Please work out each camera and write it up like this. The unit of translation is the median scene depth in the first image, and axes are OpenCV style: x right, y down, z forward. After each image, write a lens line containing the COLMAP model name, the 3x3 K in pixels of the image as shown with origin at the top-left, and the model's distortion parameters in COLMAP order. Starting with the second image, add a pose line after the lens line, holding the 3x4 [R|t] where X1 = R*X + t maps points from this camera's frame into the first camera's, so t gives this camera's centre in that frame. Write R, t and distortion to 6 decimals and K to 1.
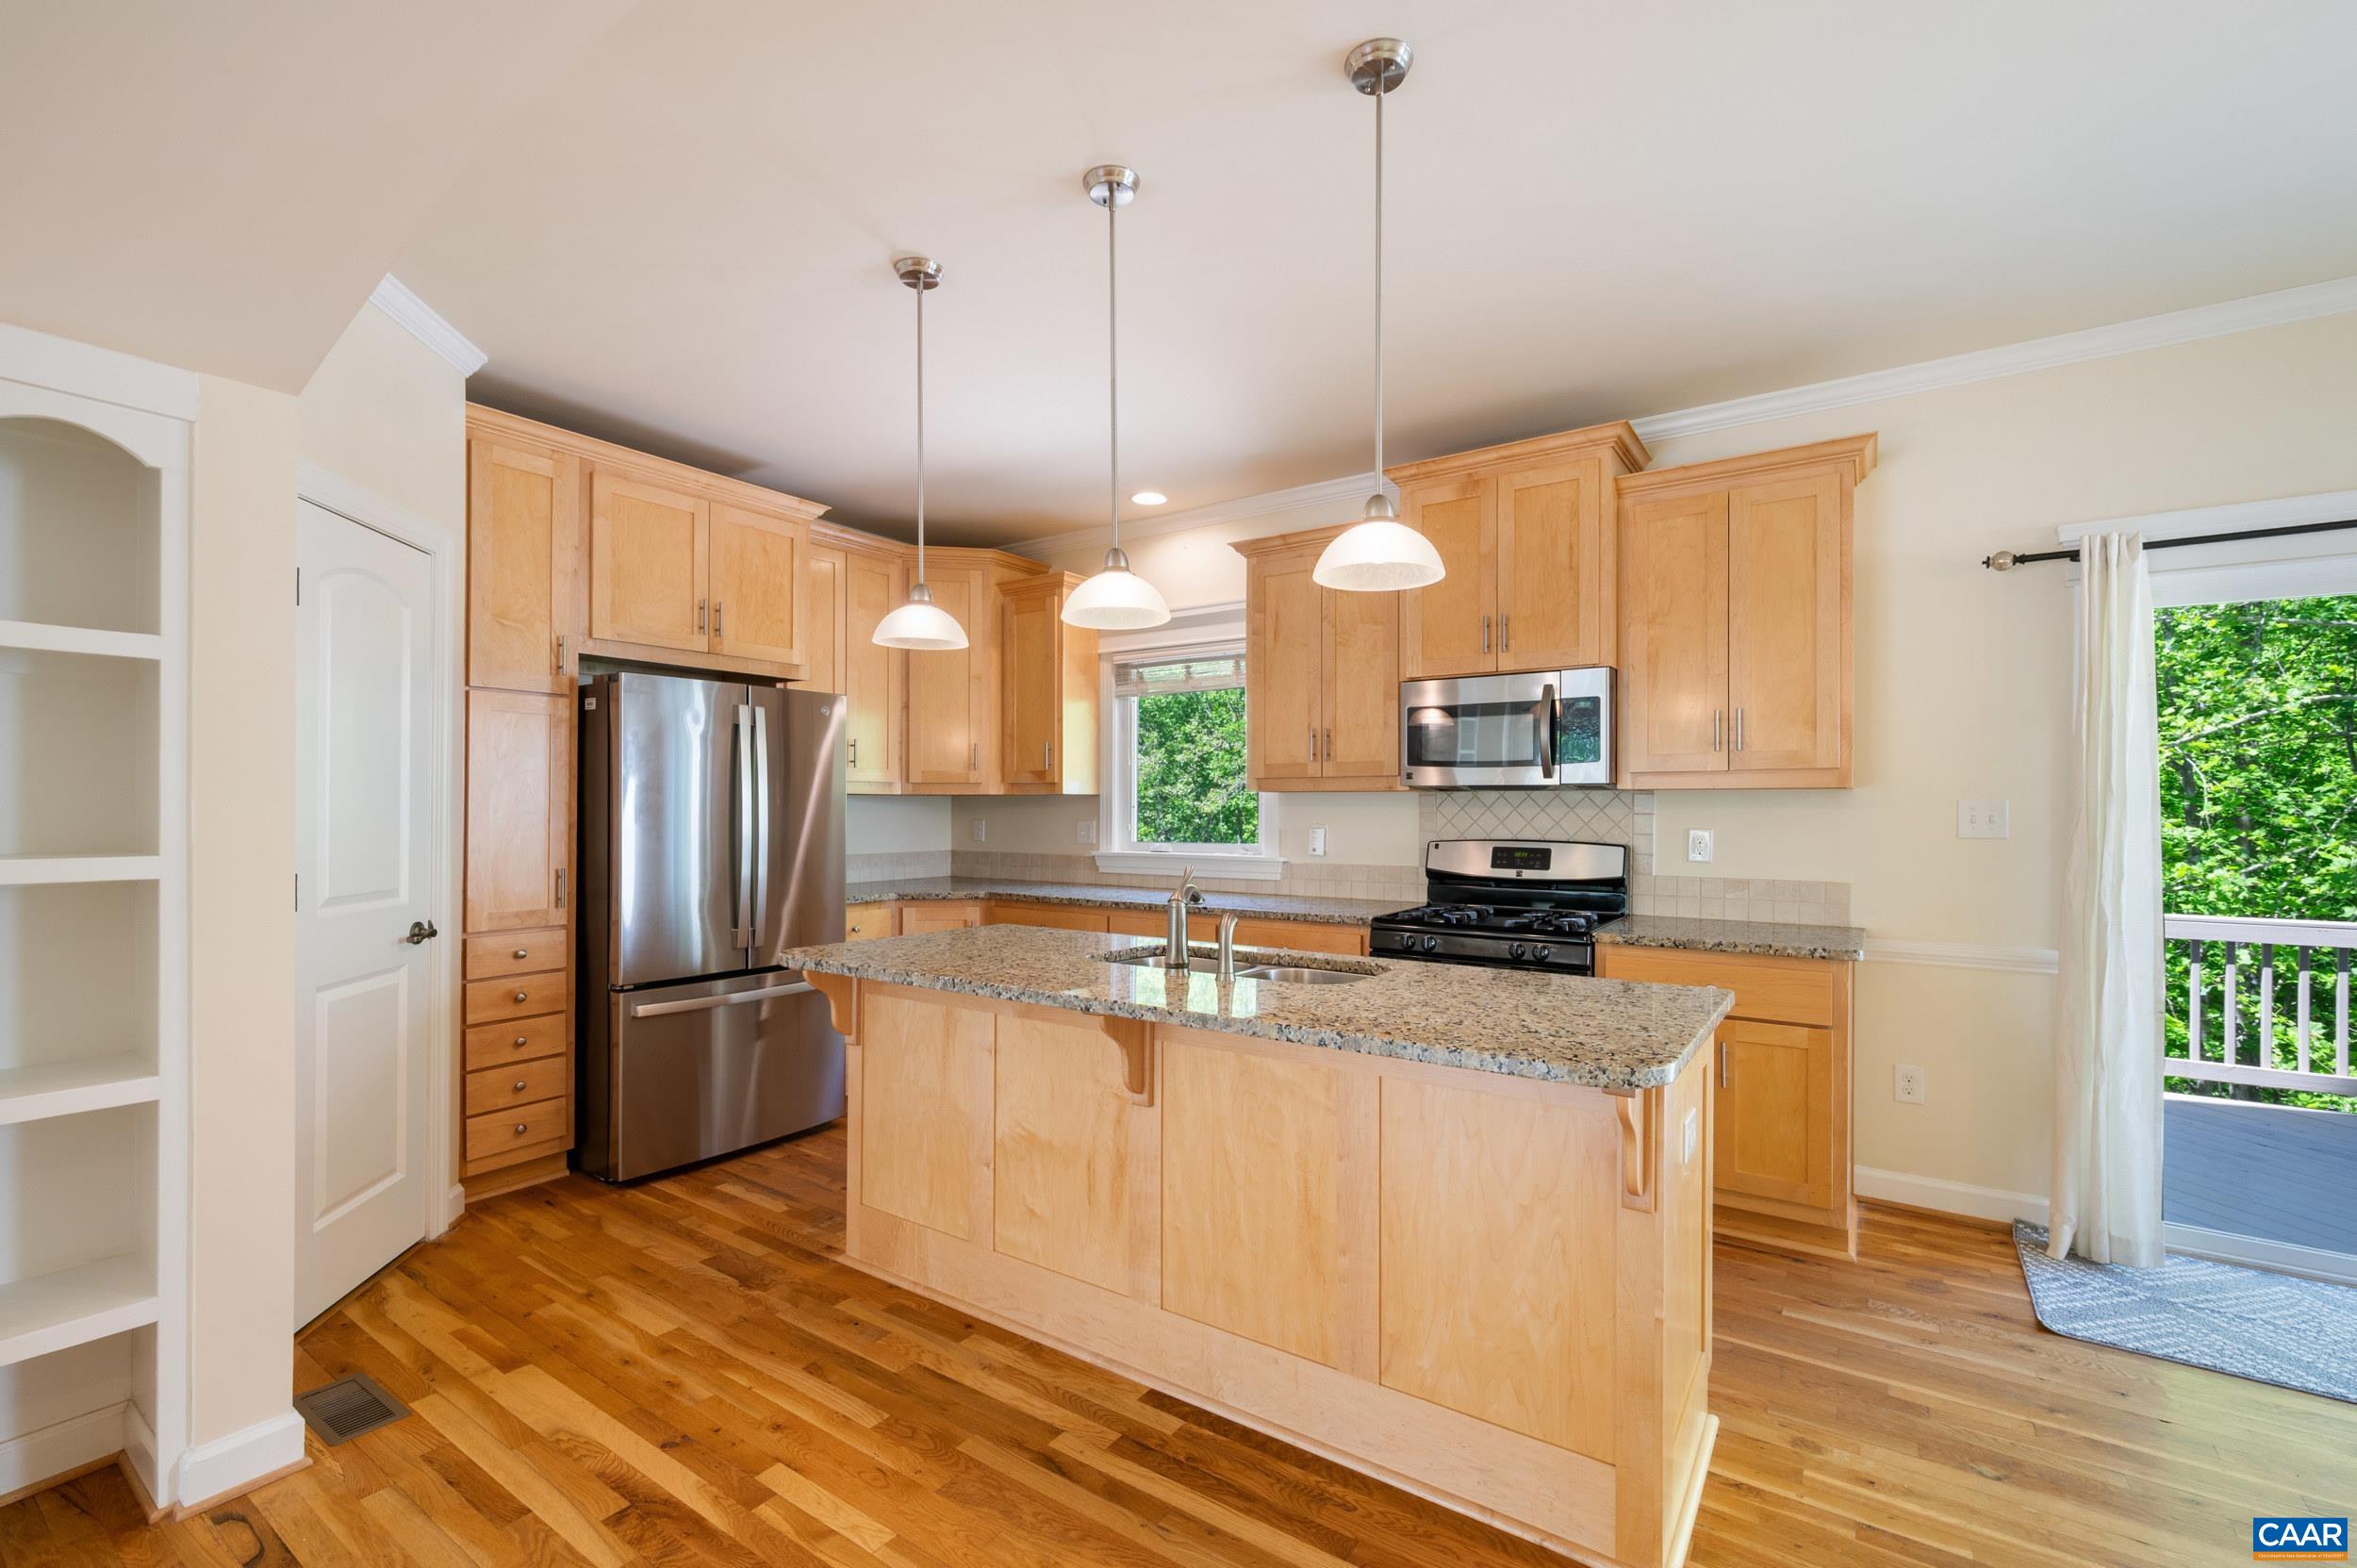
lens RADIAL K [[1009.0, 0, 1179.1], [0, 1009.0, 805.5], [0, 0, 1]] dist [0.000072, 0.000087]
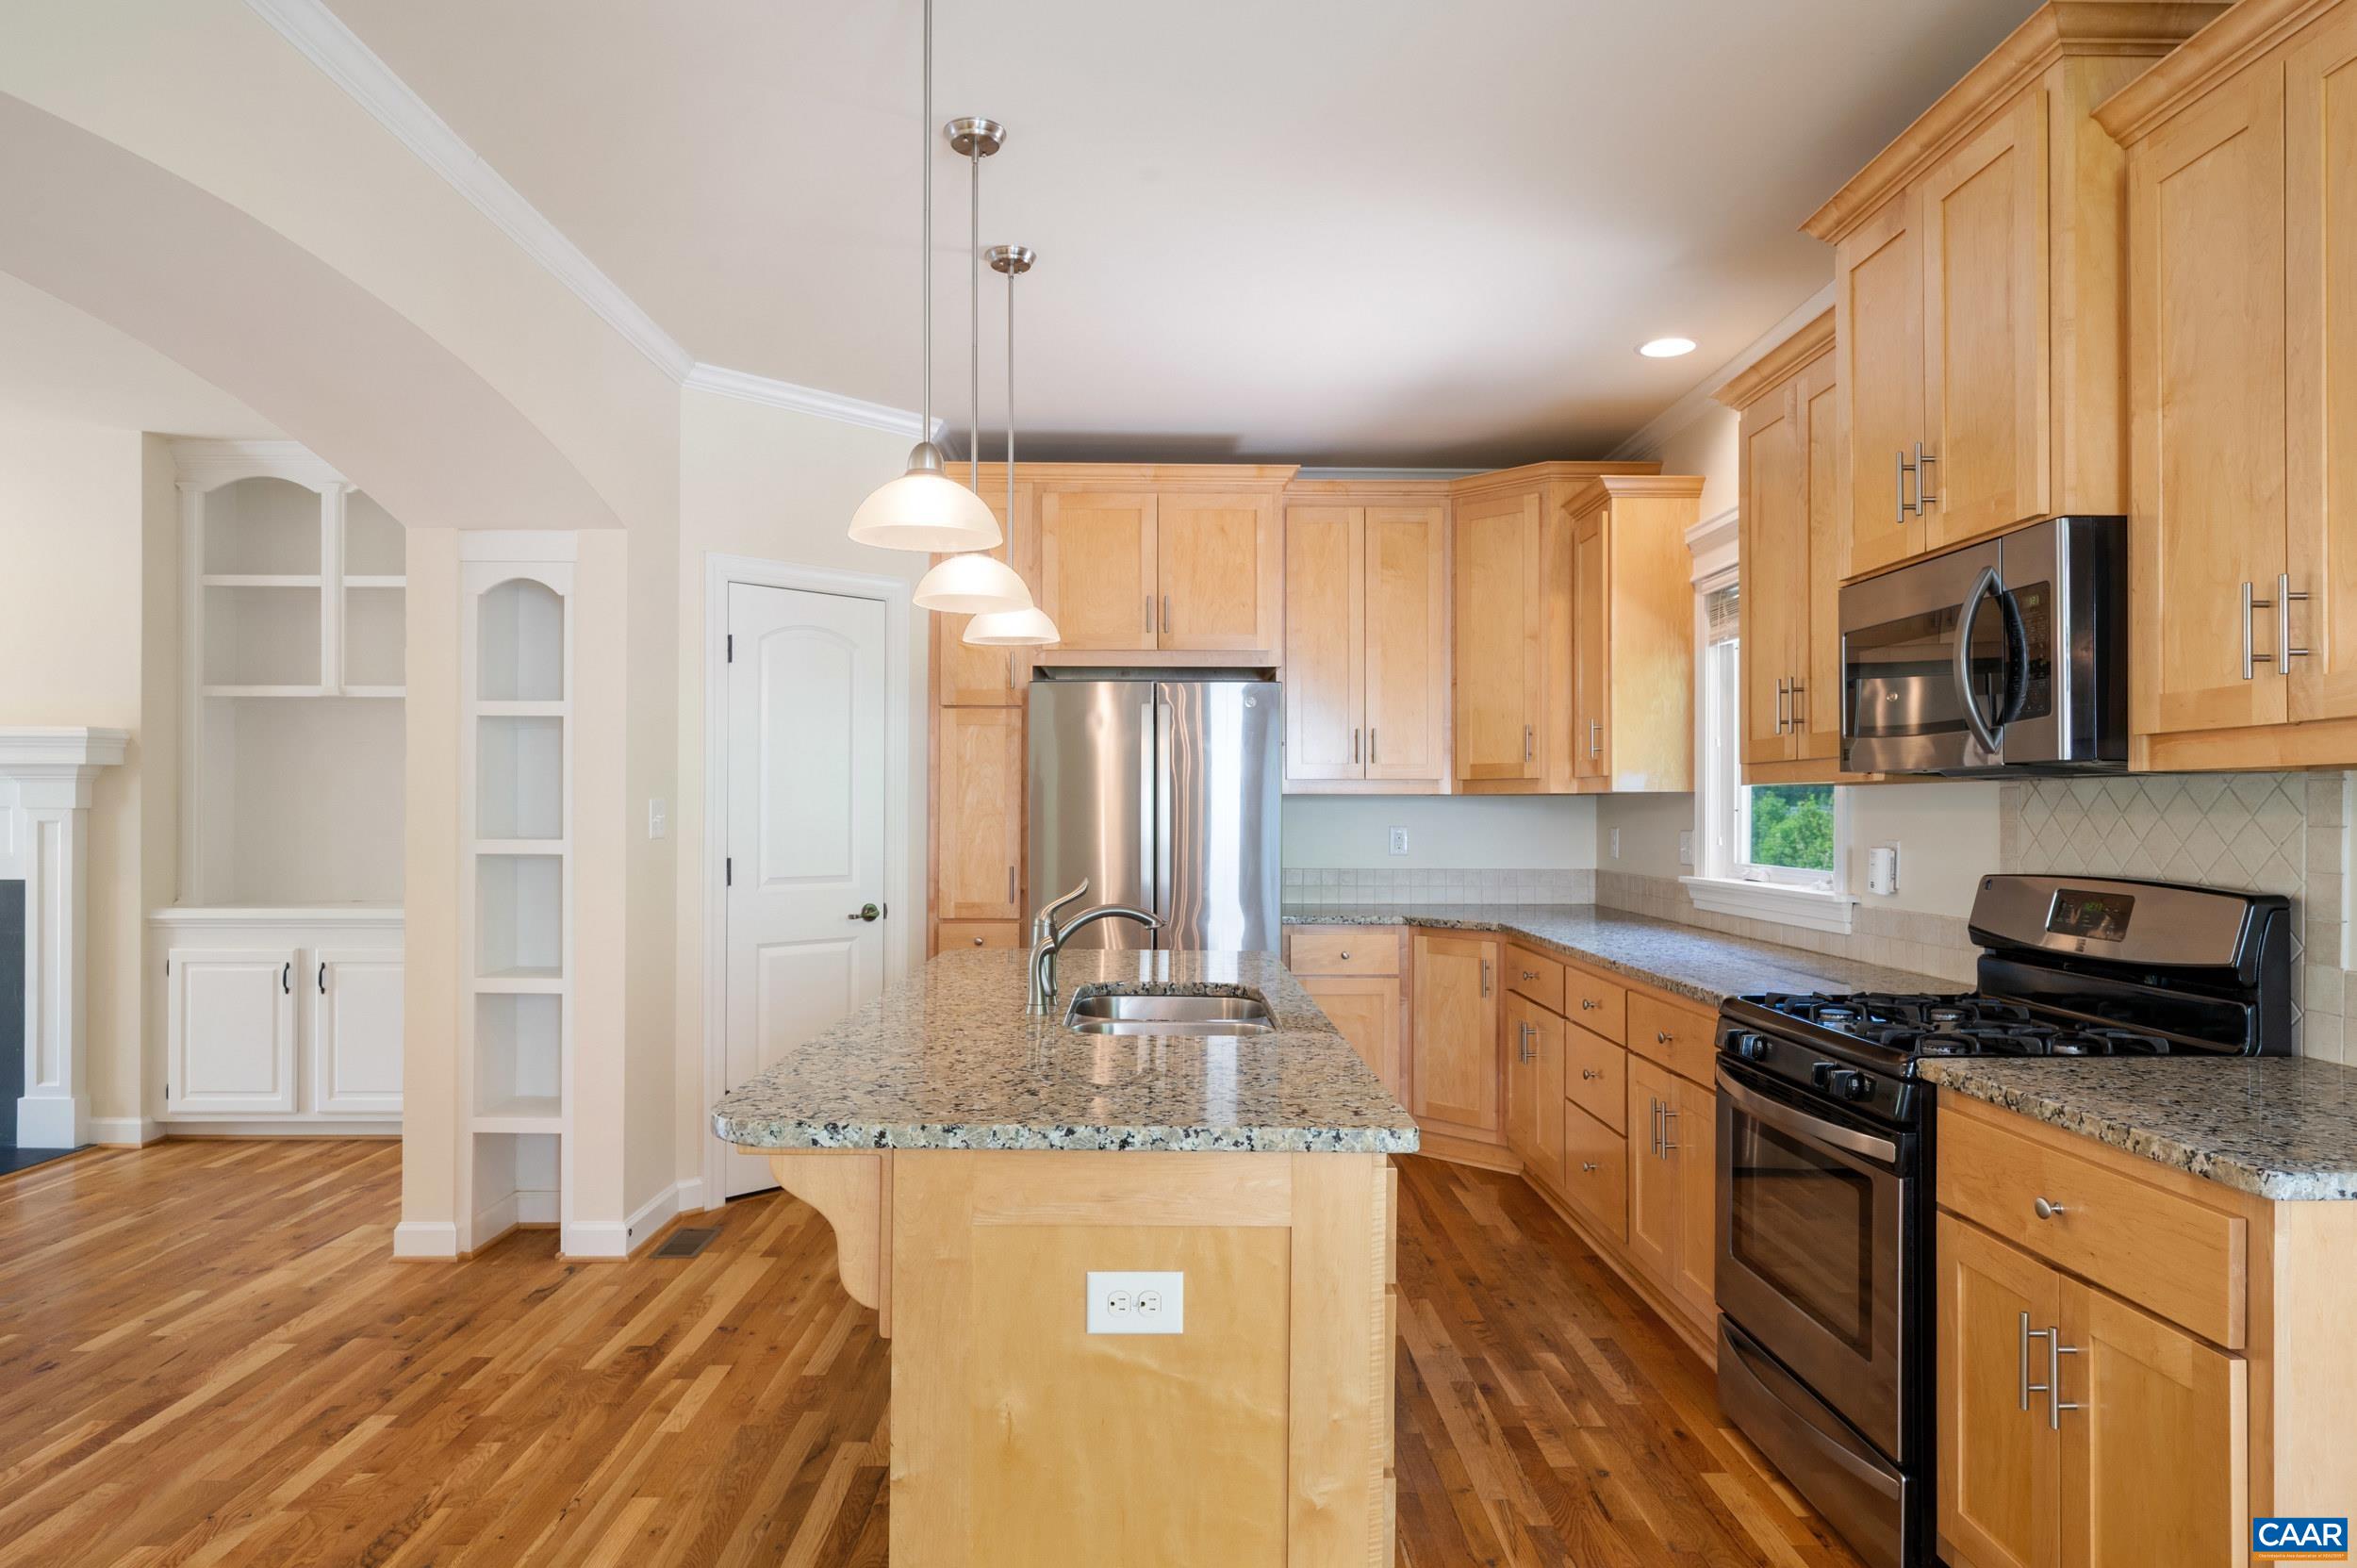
lens RADIAL K [[1396.3, 0, 1180.4], [0, 1396.3, 801.0], [0, 0, 1]] dist [-0.003713, -0.000412]
pose [[0.581821, -0.004948, -0.813302, 0.757309], [-0.000177, 0.999981, -0.006210, 0.001669], [0.813317, 0.003757, 0.581809, 0.291866]]
